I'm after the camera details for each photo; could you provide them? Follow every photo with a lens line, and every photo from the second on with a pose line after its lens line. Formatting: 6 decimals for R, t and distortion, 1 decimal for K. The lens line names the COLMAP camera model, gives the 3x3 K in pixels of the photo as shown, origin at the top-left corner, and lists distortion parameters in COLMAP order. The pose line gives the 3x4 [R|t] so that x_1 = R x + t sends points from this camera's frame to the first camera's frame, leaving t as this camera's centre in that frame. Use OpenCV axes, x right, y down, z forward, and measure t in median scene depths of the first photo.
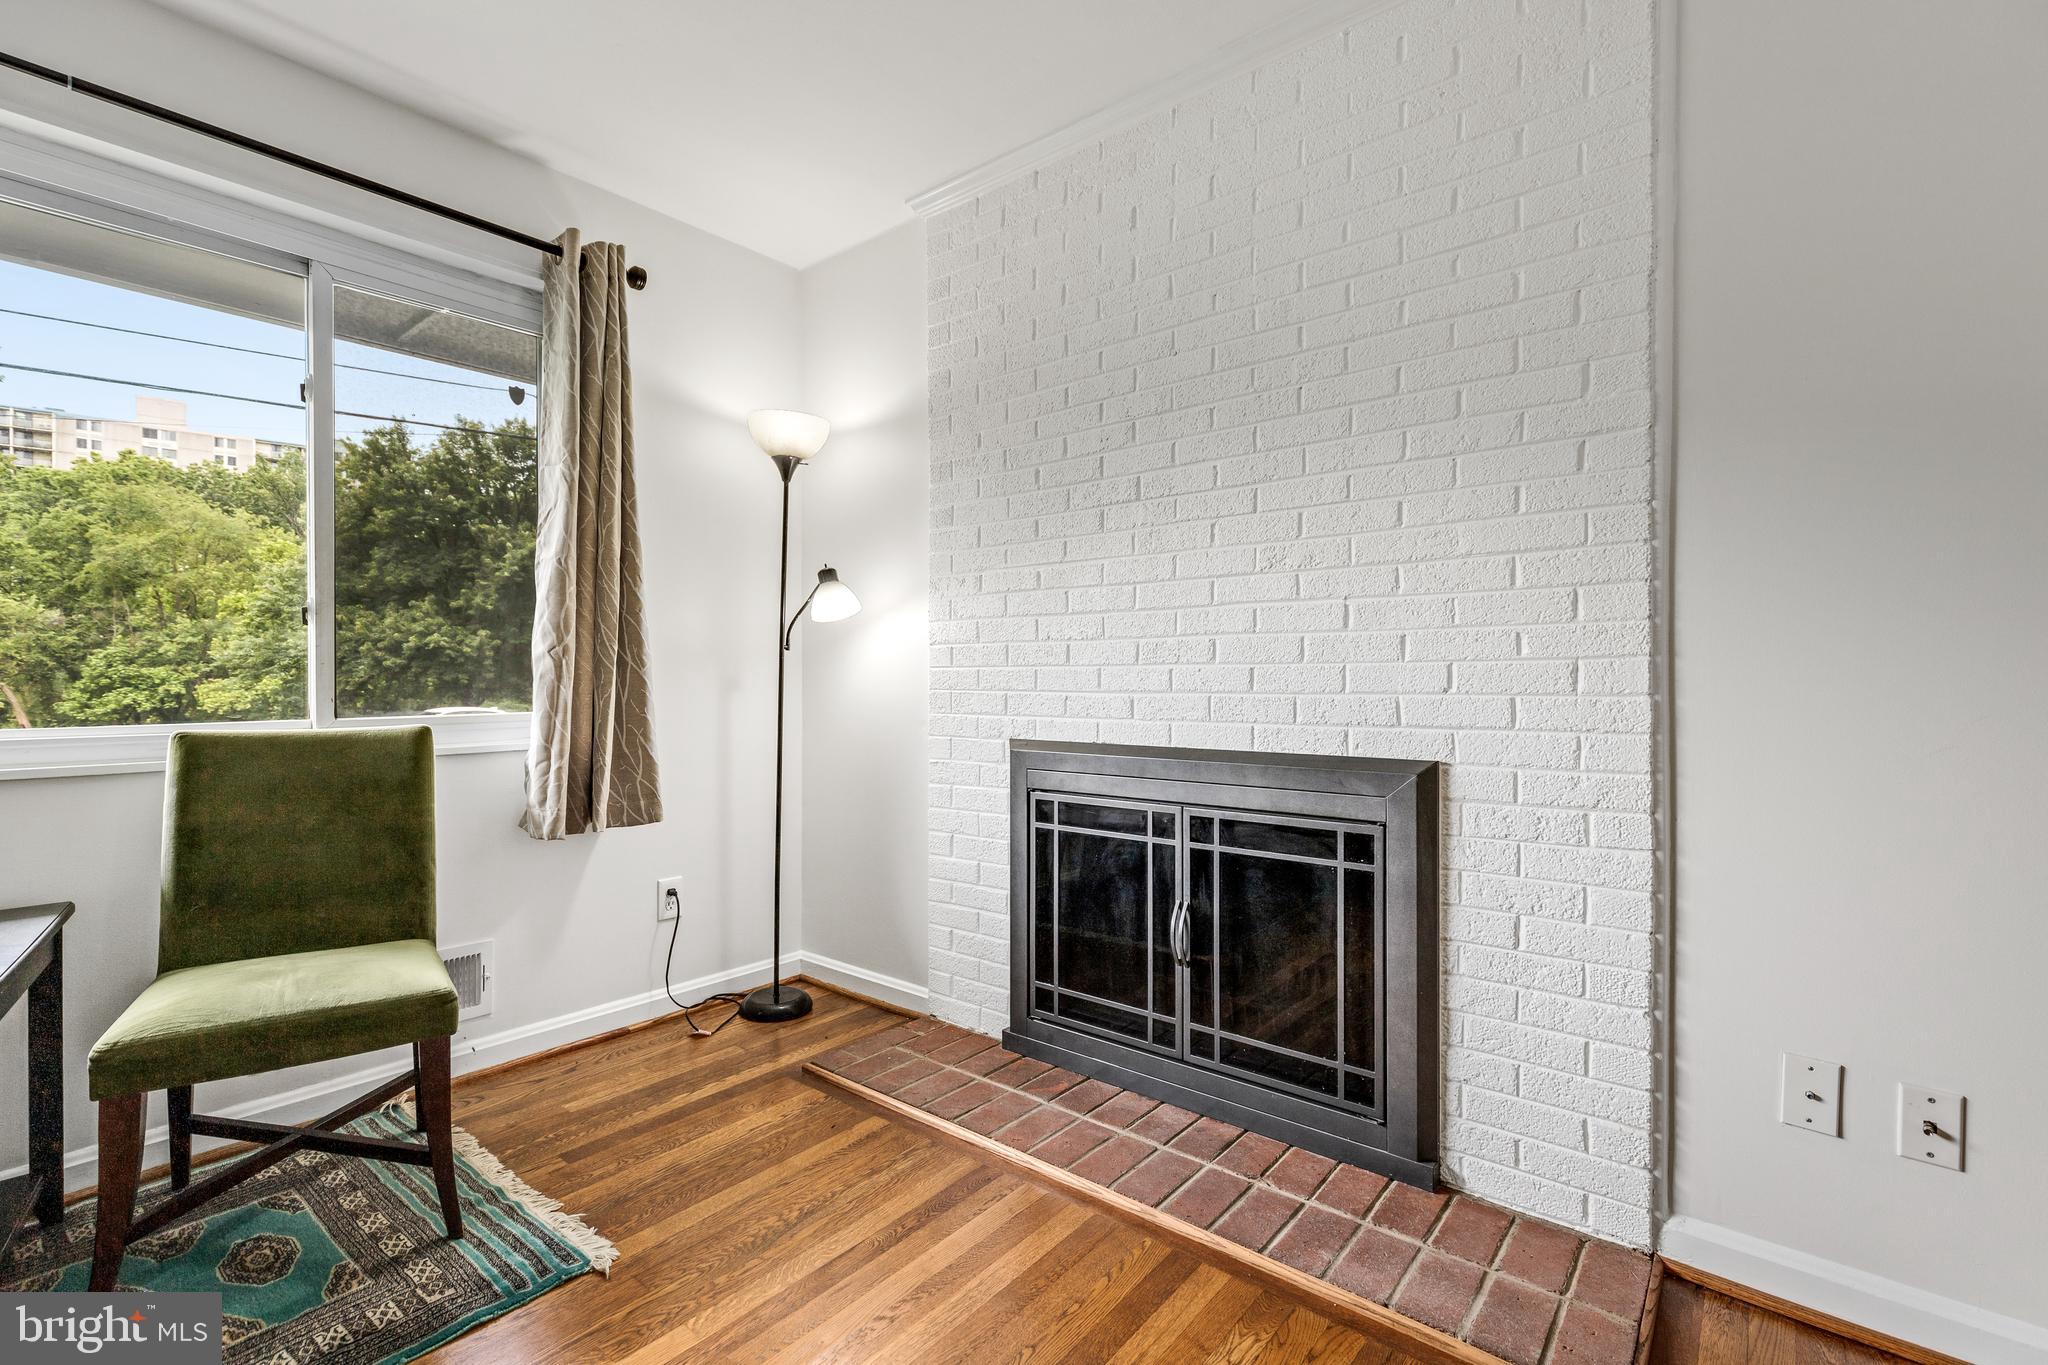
lens RADIAL K [[921.2, 0, 1009.0], [0, 921.2, 680.4], [0, 0, 1]] dist [0.008263, -0.001490]
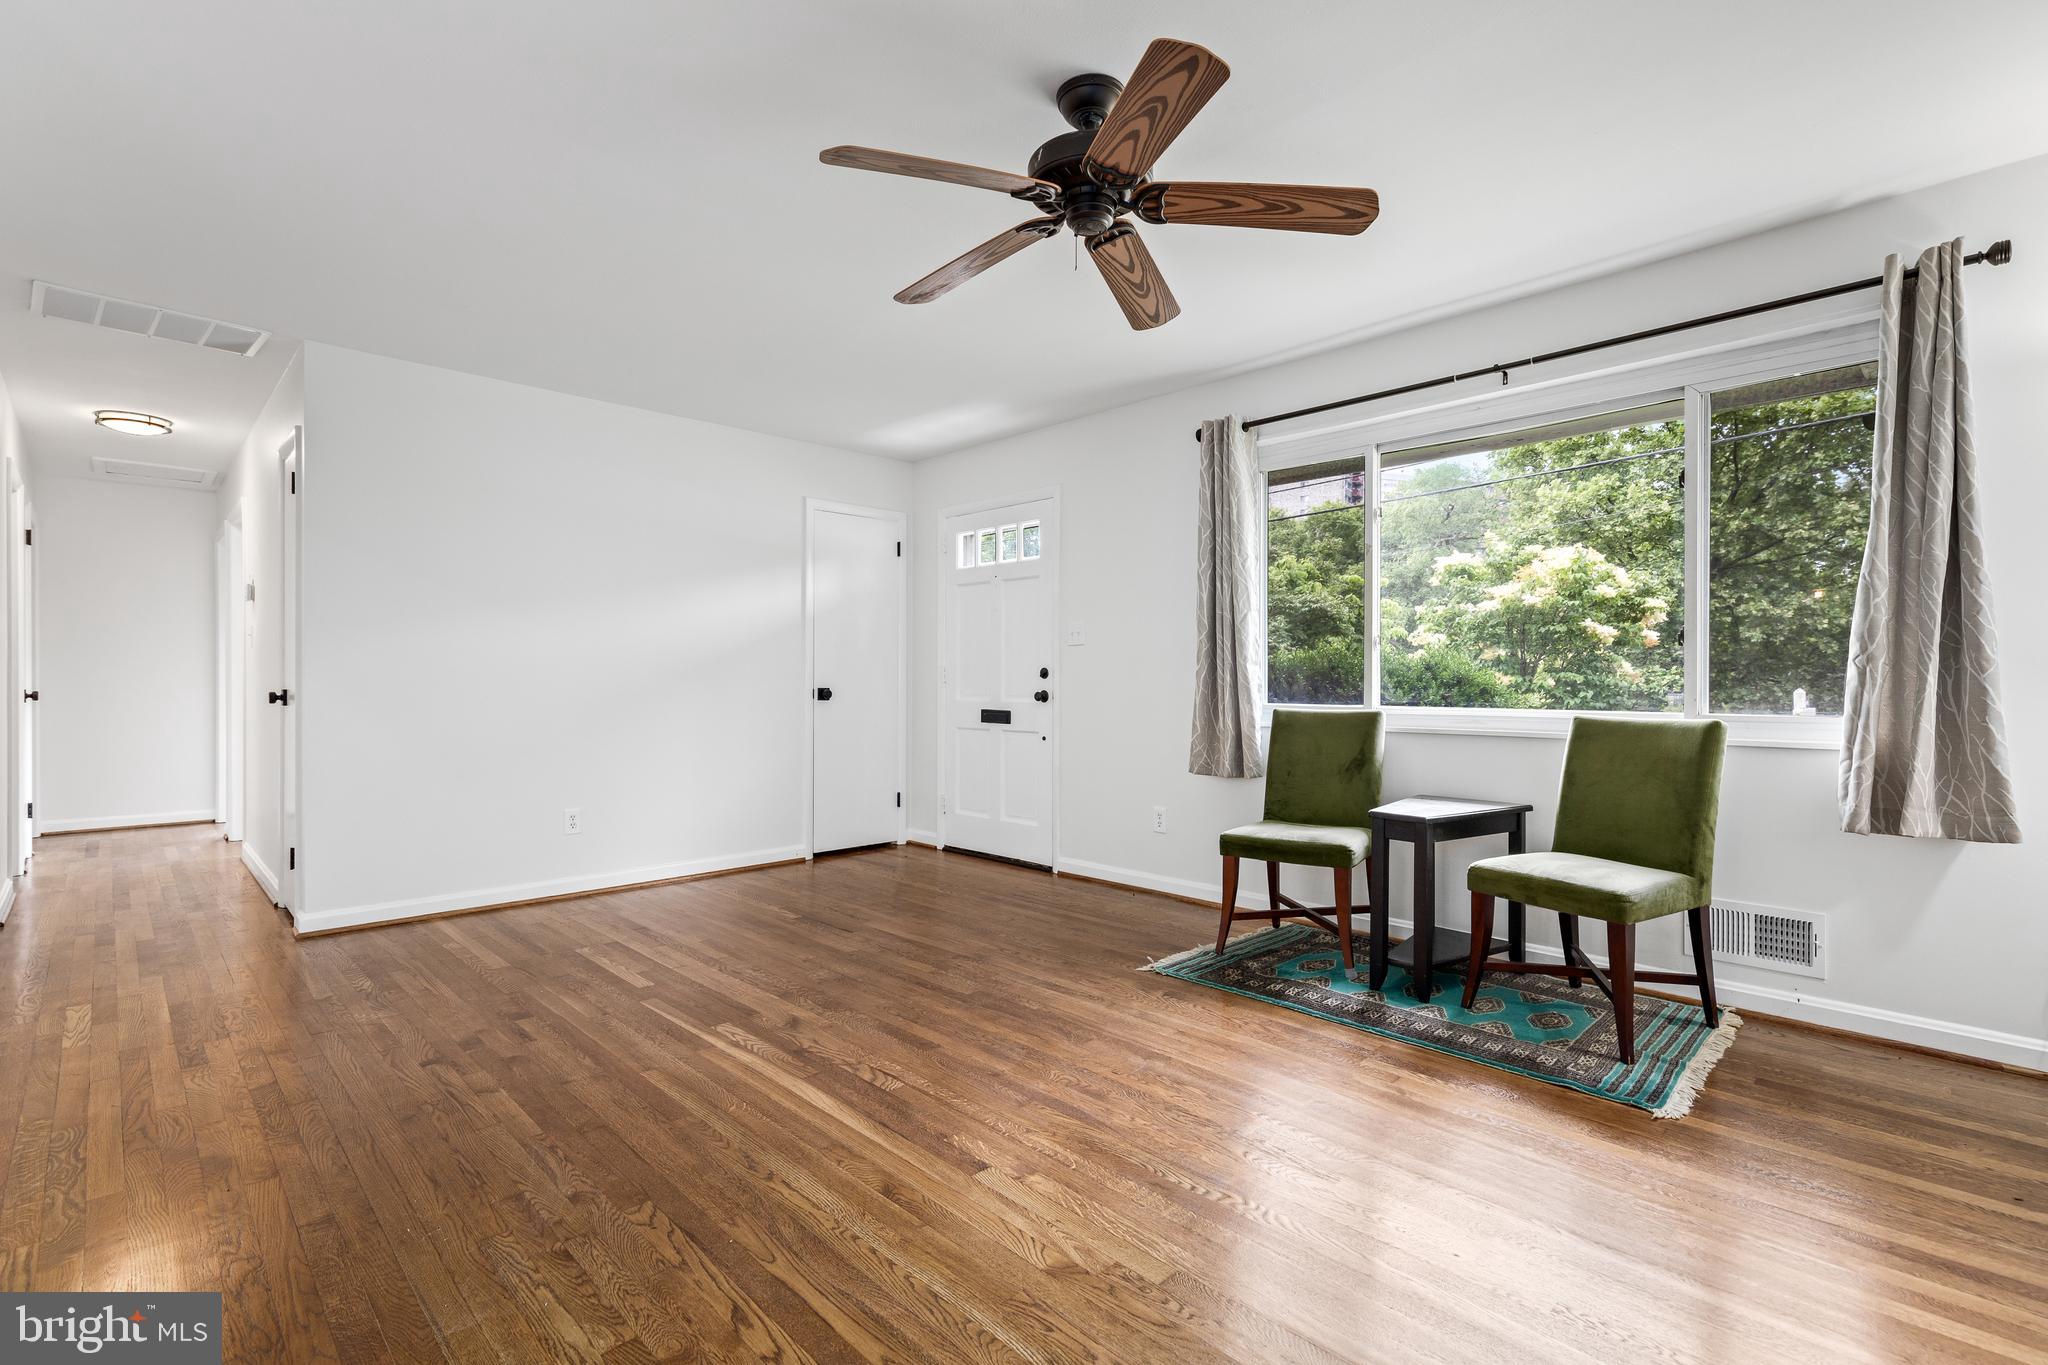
lens RADIAL K [[930.6, 0, 1020.1], [0, 930.6, 675.3], [0, 0, 1]] dist [0.005723, -0.000543]
pose [[-0.098395, -0.007872, -0.995116, 0.698684], [-0.003366, 0.999966, -0.007577, -0.002108], [0.995142, 0.002604, -0.098418, 0.129402]]
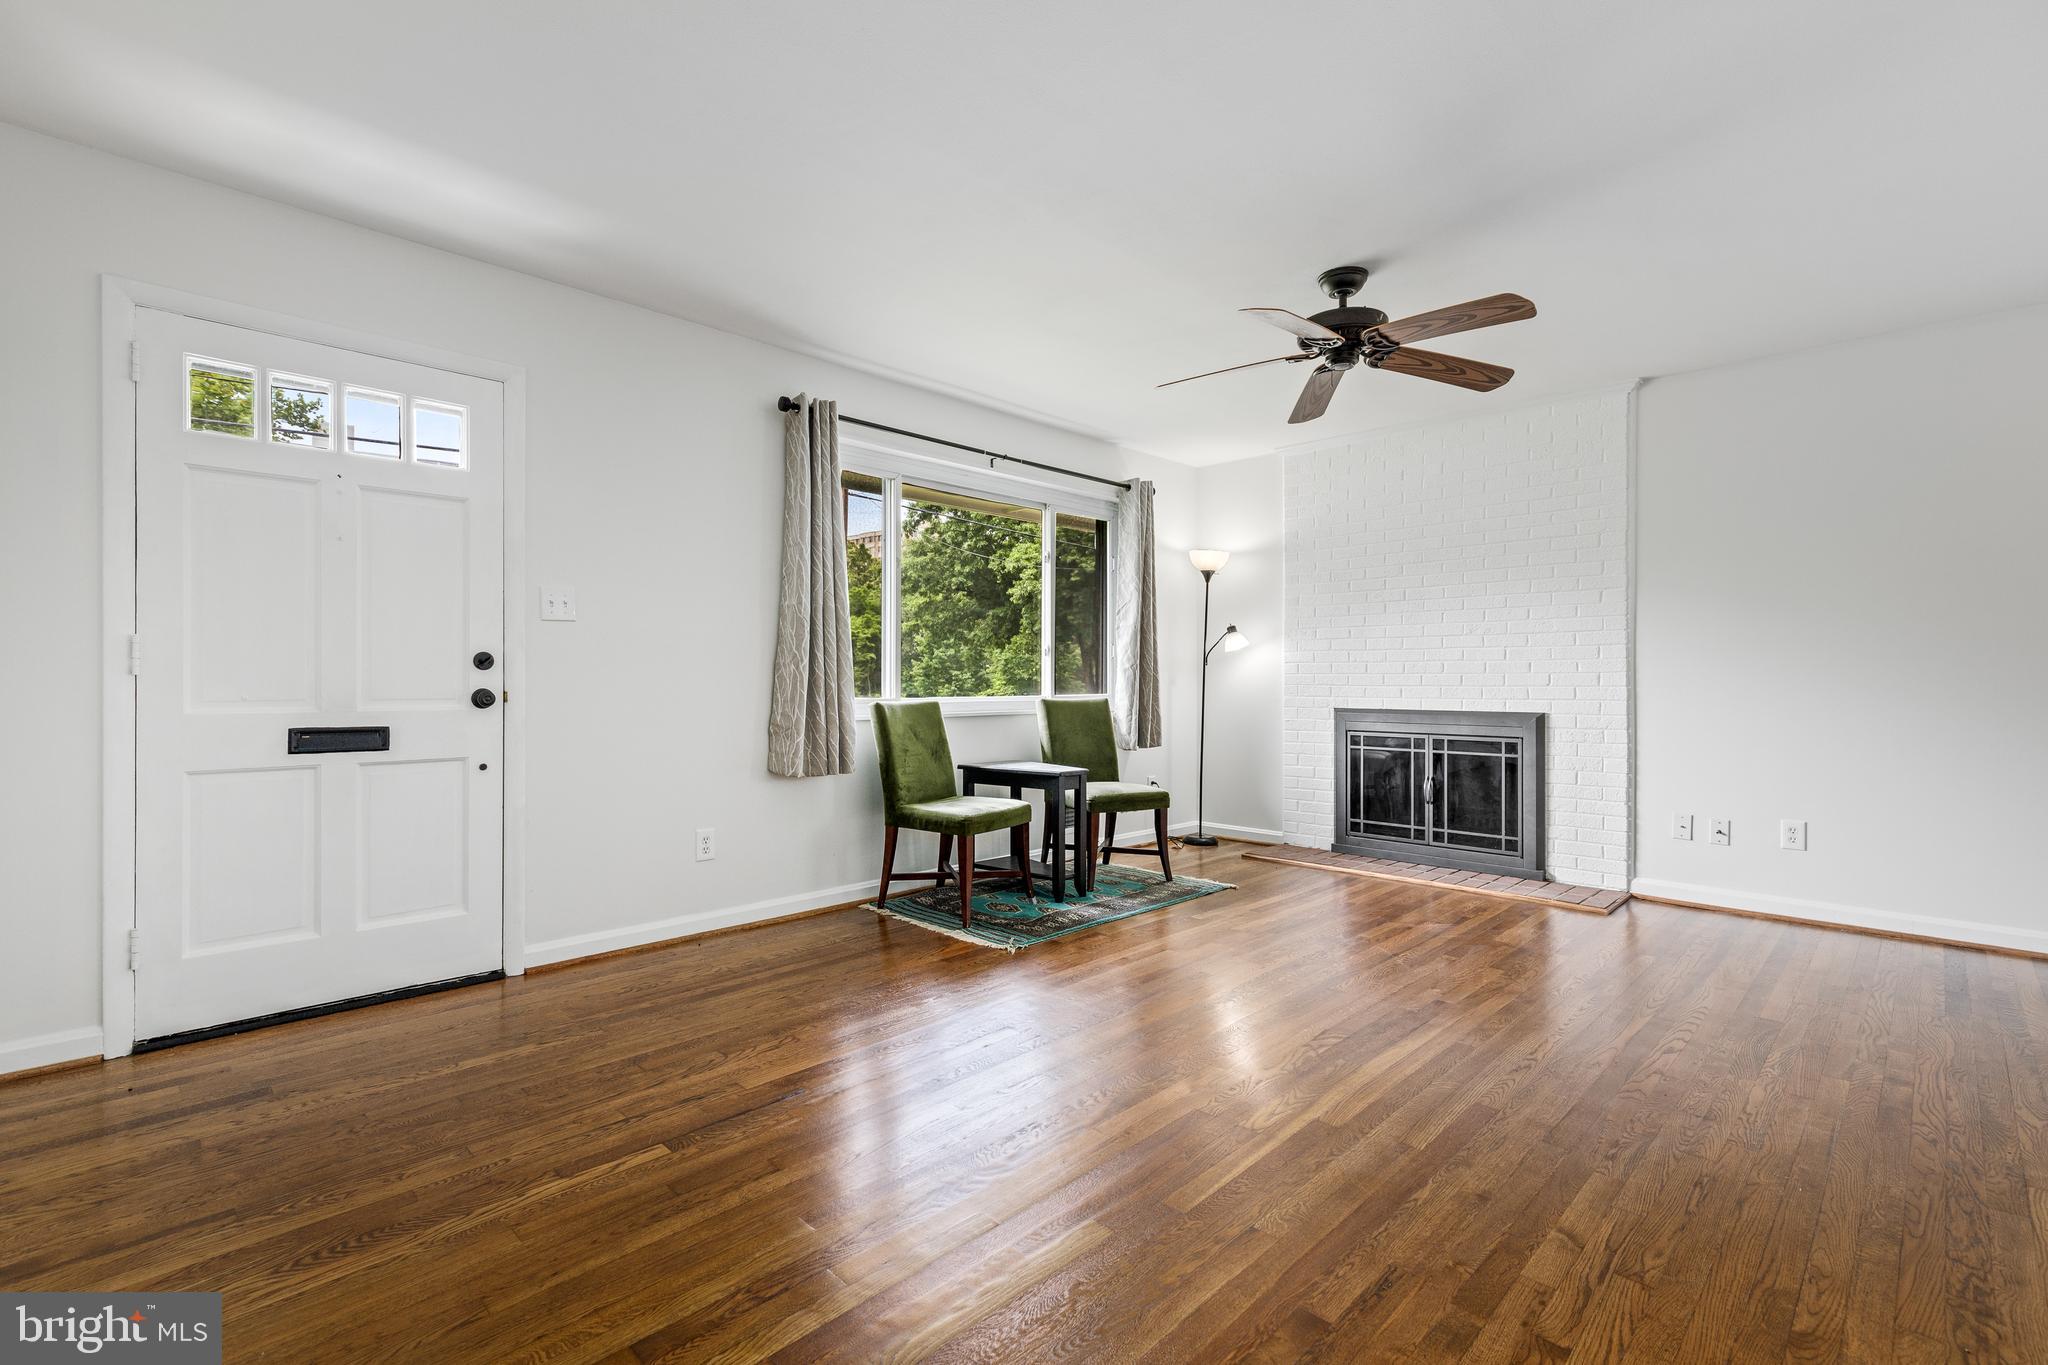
lens RADIAL K [[930.6, 0, 1003.4], [0, 930.6, 674.1], [0, 0, 1]] dist [0.005723, -0.000543]
pose [[0.995955, 0.002374, -0.089825, -0.600011], [-0.002983, 0.999973, -0.006647, 0.002102], [0.089807, 0.006889, 0.995935, -1.285584]]
